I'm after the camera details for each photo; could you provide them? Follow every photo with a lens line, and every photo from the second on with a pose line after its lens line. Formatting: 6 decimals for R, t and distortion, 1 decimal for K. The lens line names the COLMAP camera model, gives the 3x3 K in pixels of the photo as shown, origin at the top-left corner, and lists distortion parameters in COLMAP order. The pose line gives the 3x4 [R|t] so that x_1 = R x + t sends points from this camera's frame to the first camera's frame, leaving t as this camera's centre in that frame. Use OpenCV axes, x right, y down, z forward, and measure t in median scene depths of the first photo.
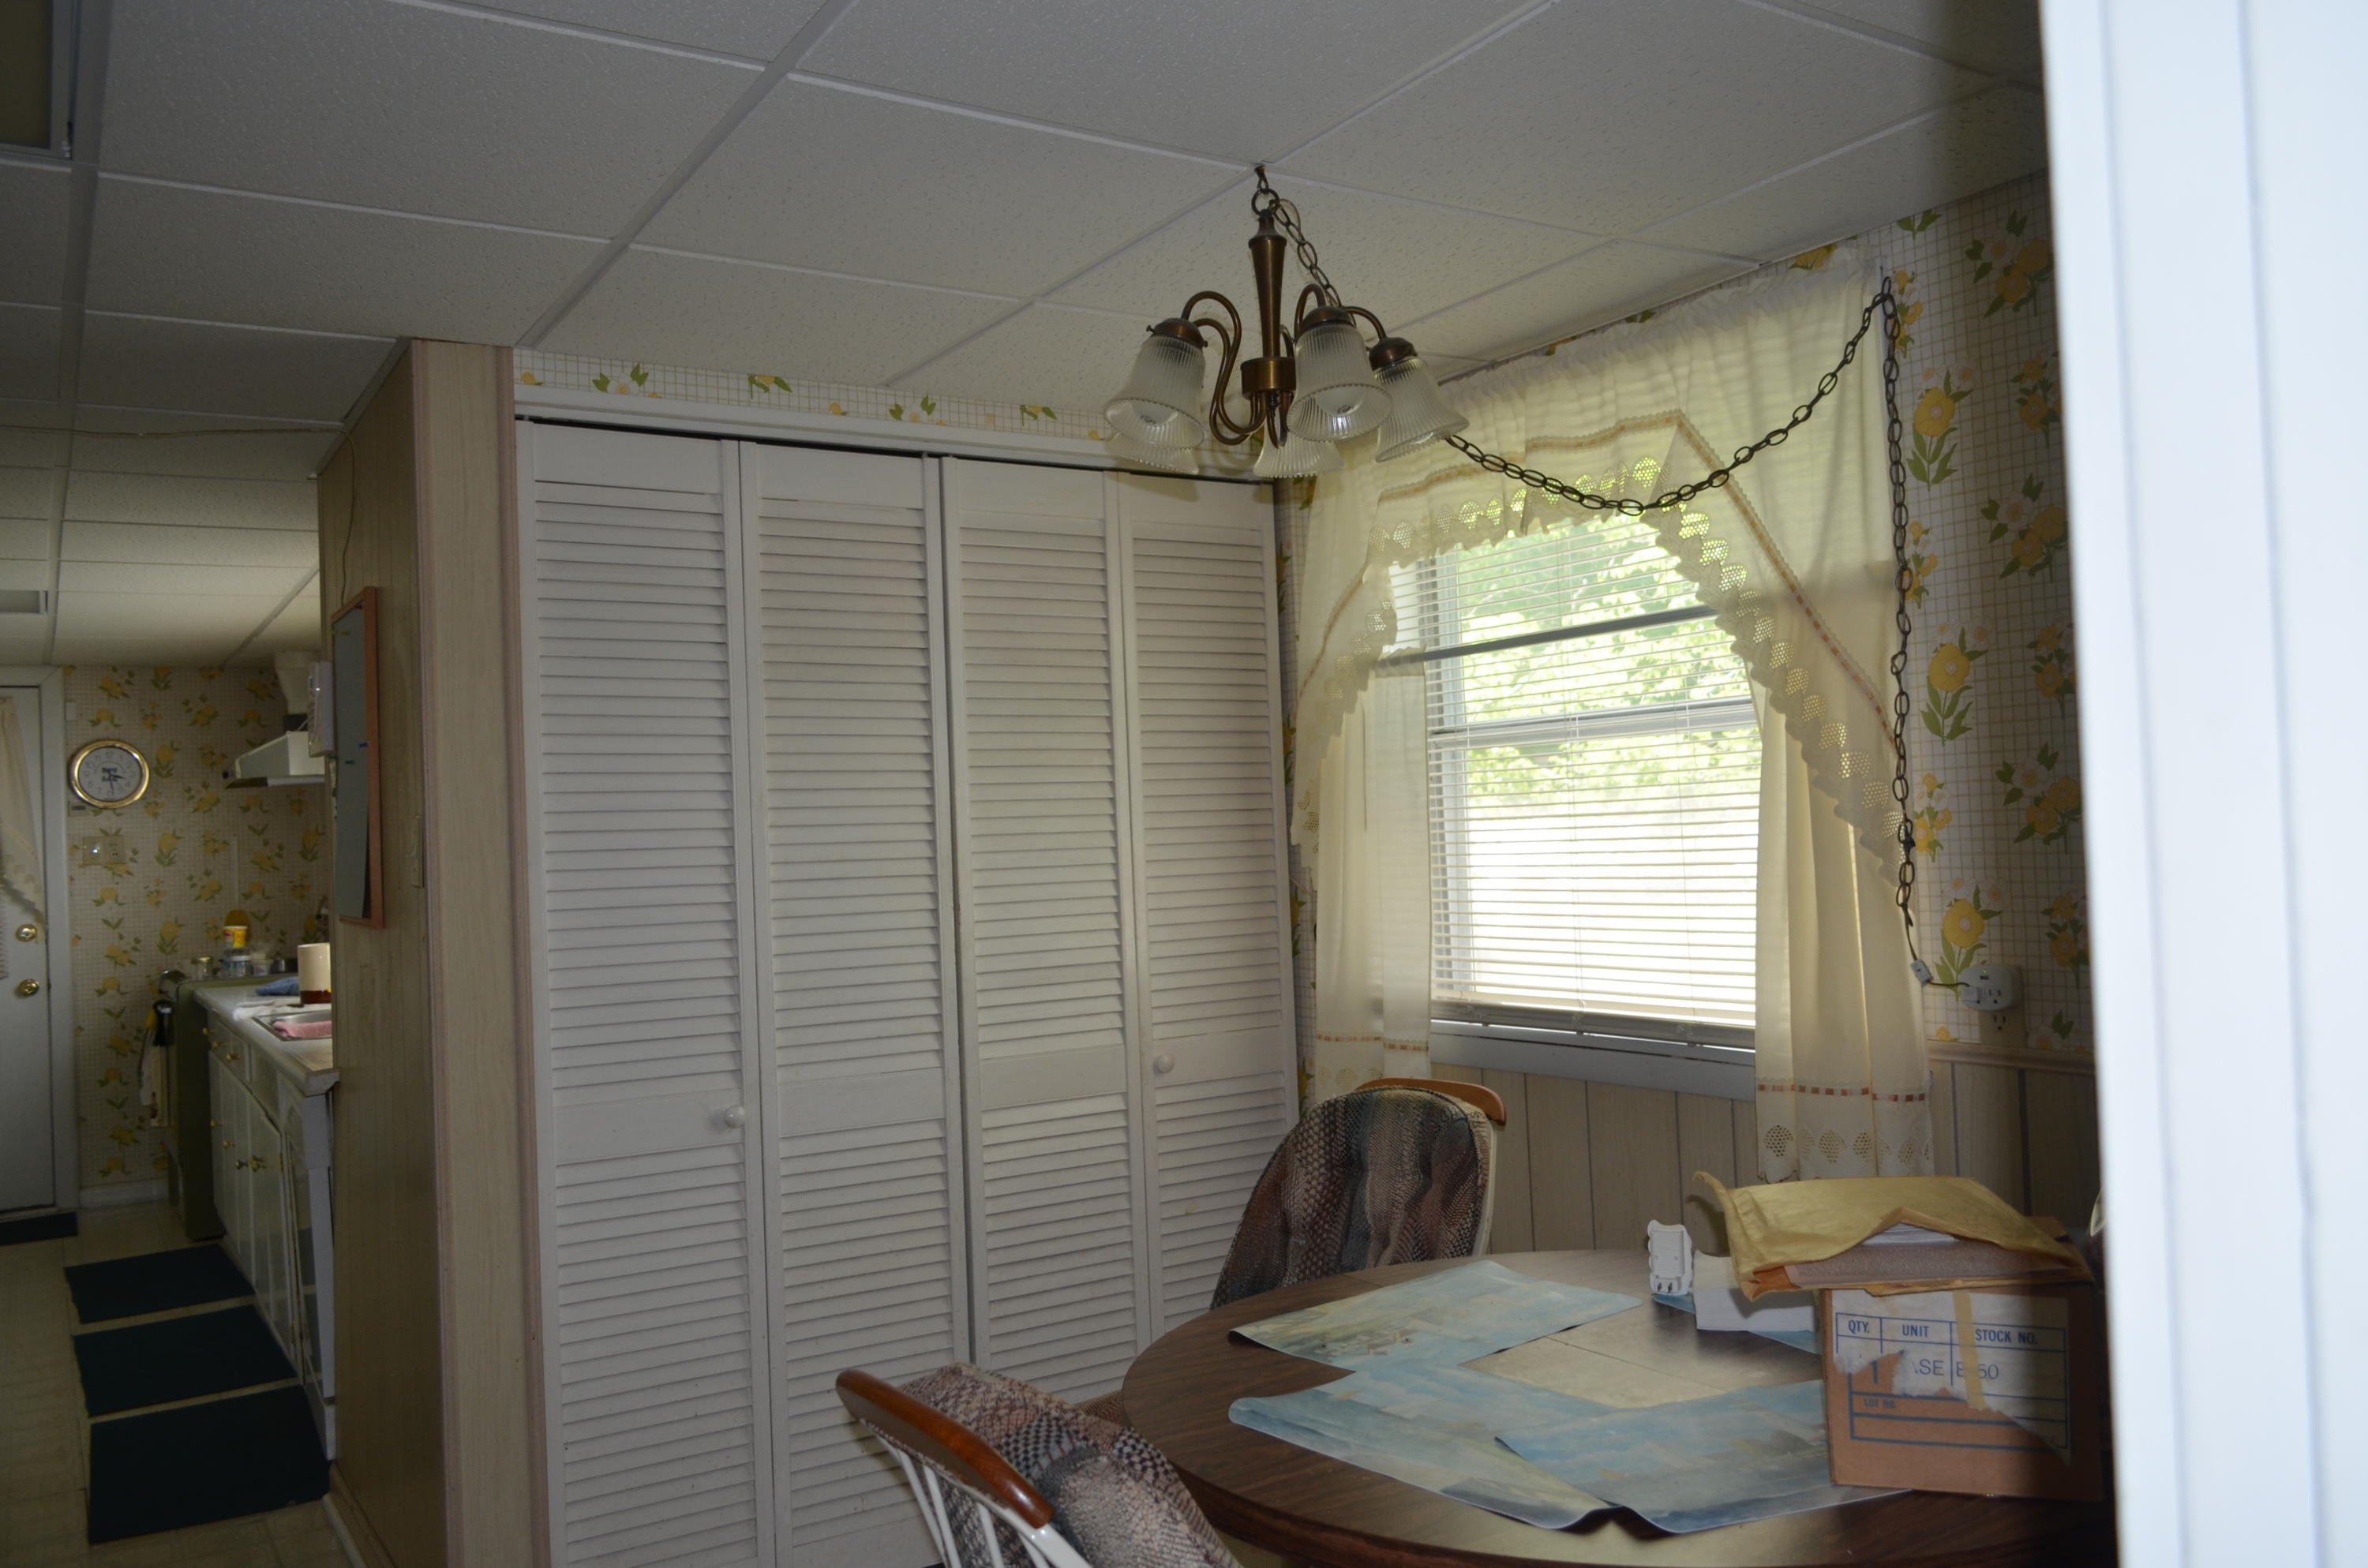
lens RADIAL K [[1808.0, 0, 1181.1], [0, 1808.0, 782.1], [0, 0, 1]] dist [-0.007796, -0.010806]
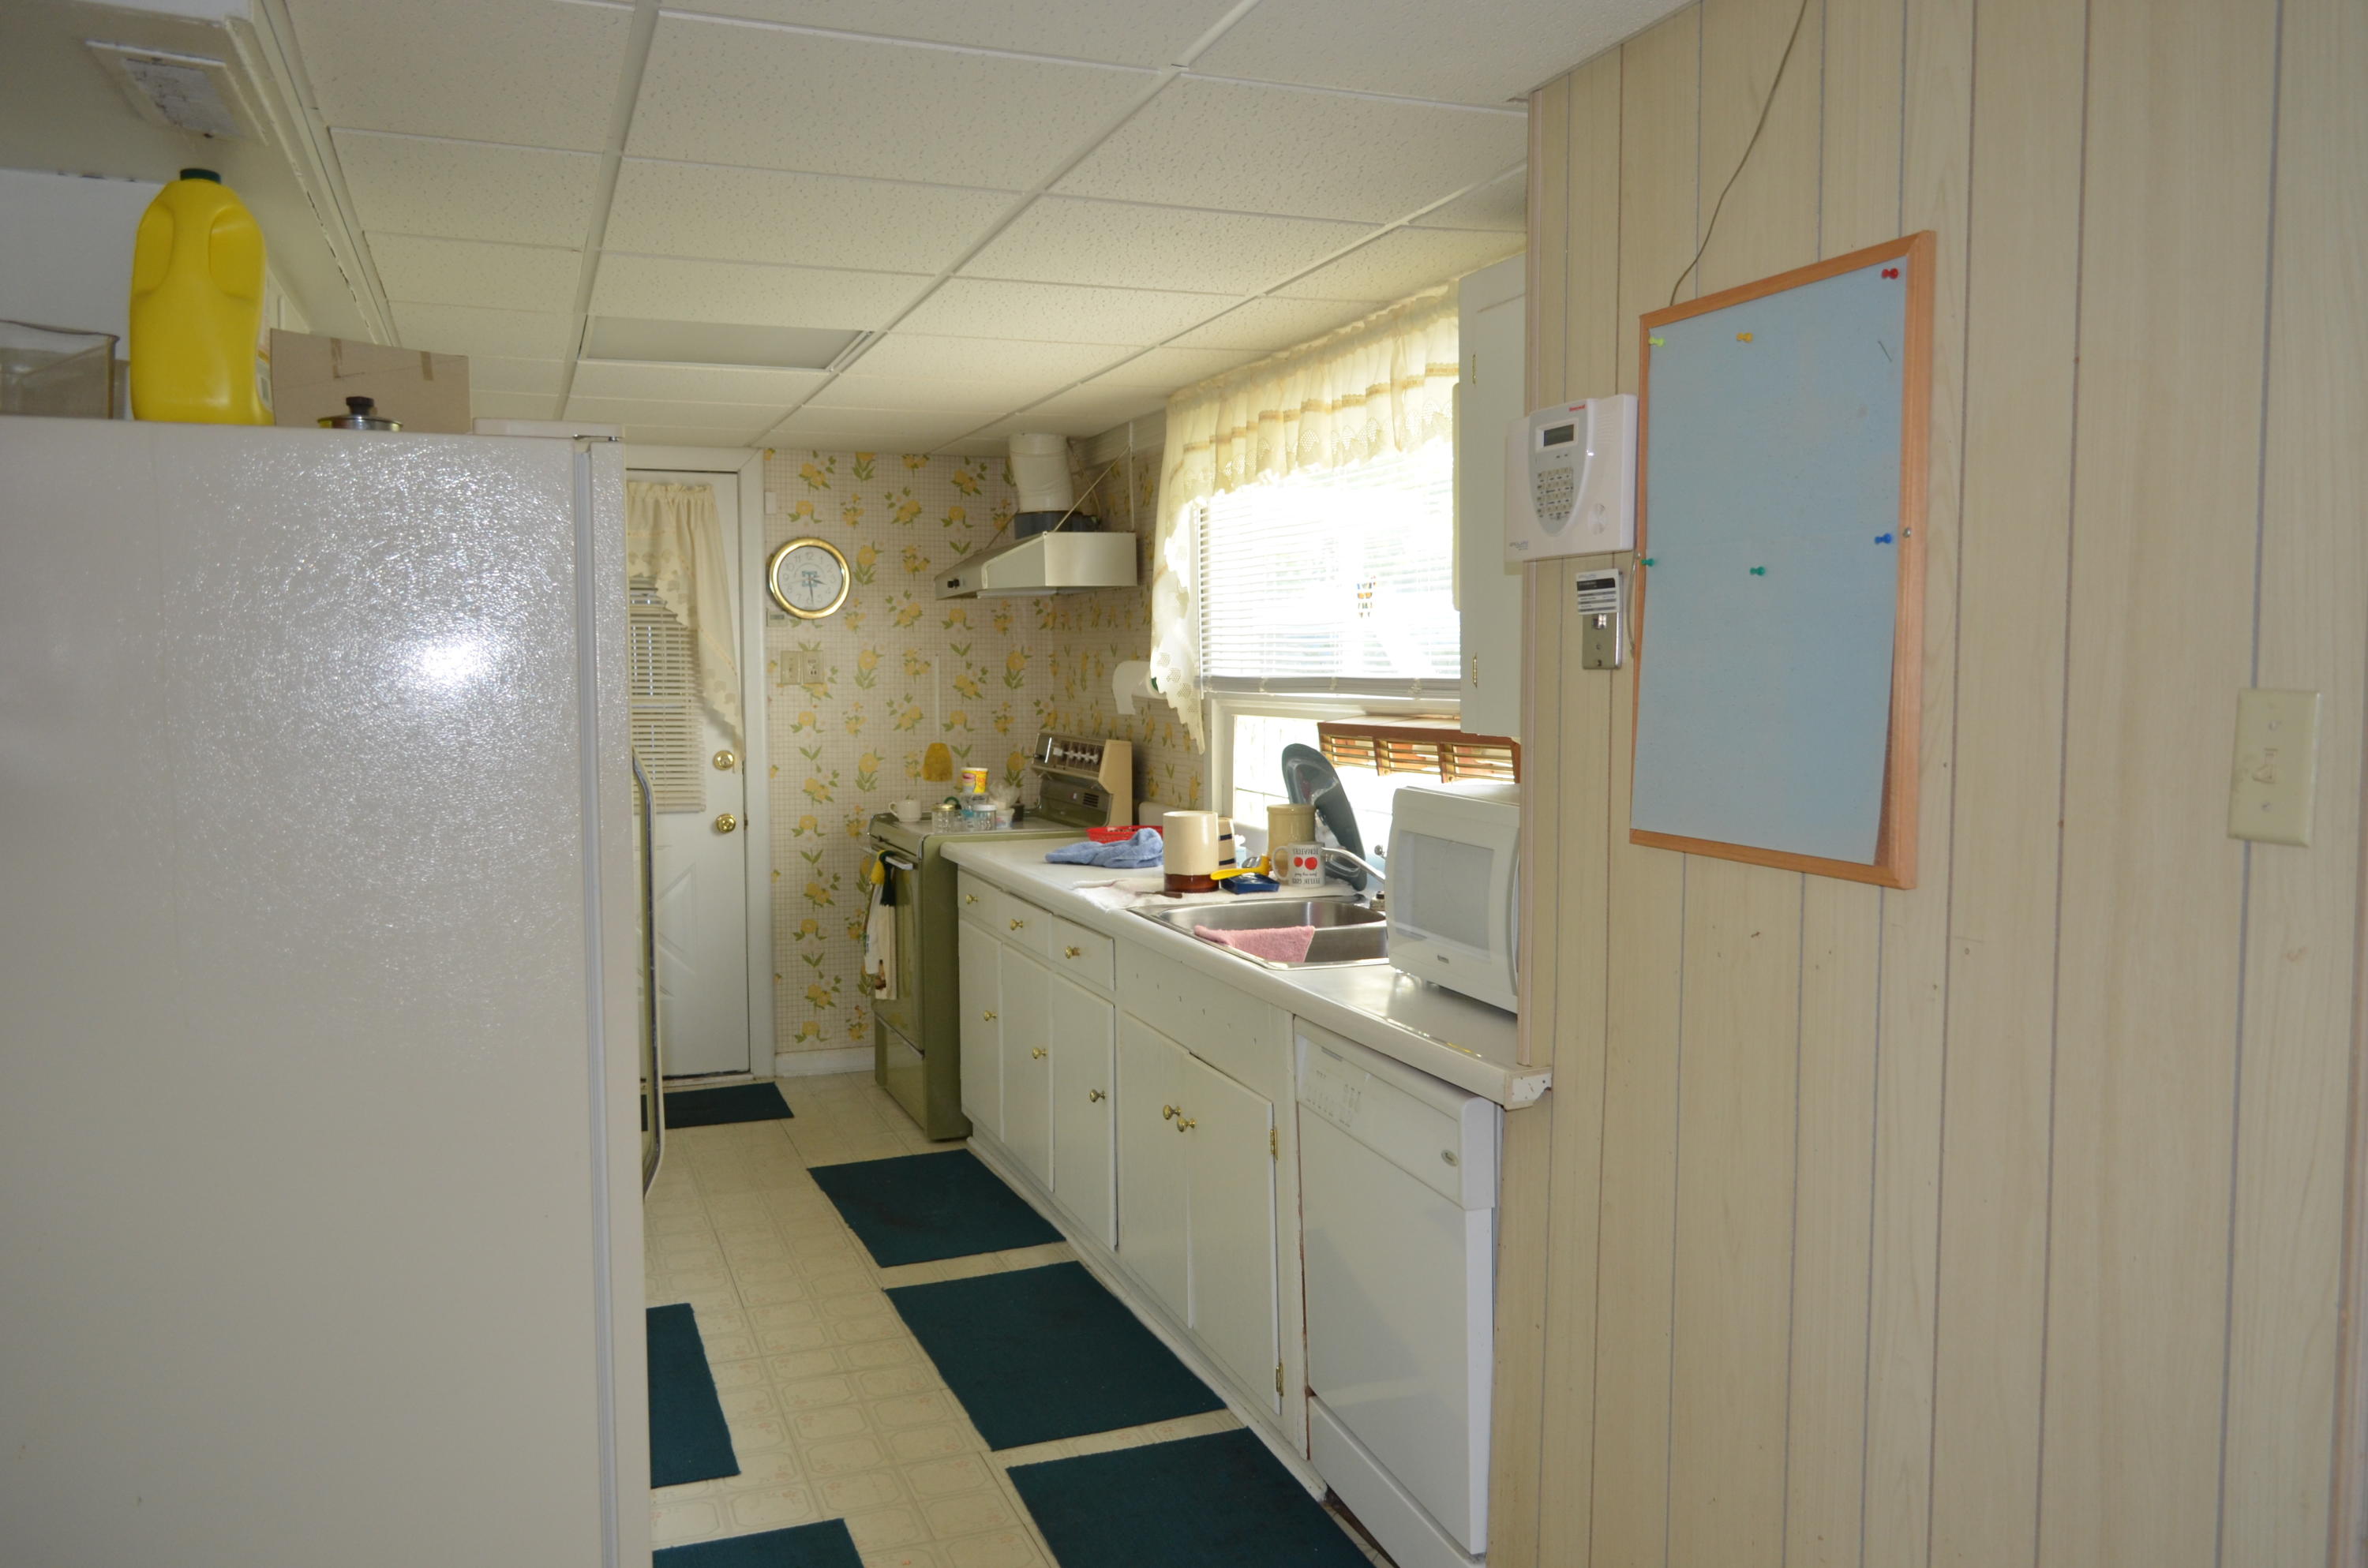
lens RADIAL K [[1808.0, 0, 1189.7], [0, 1808.0, 786.3], [0, 0, 1]] dist [-0.007796, -0.010806]
pose [[0.978195, 0.052943, -0.200827, -0.242622], [-0.033462, 0.994505, 0.099193, 0.002585], [0.204975, -0.090310, 0.974592, 0.194950]]
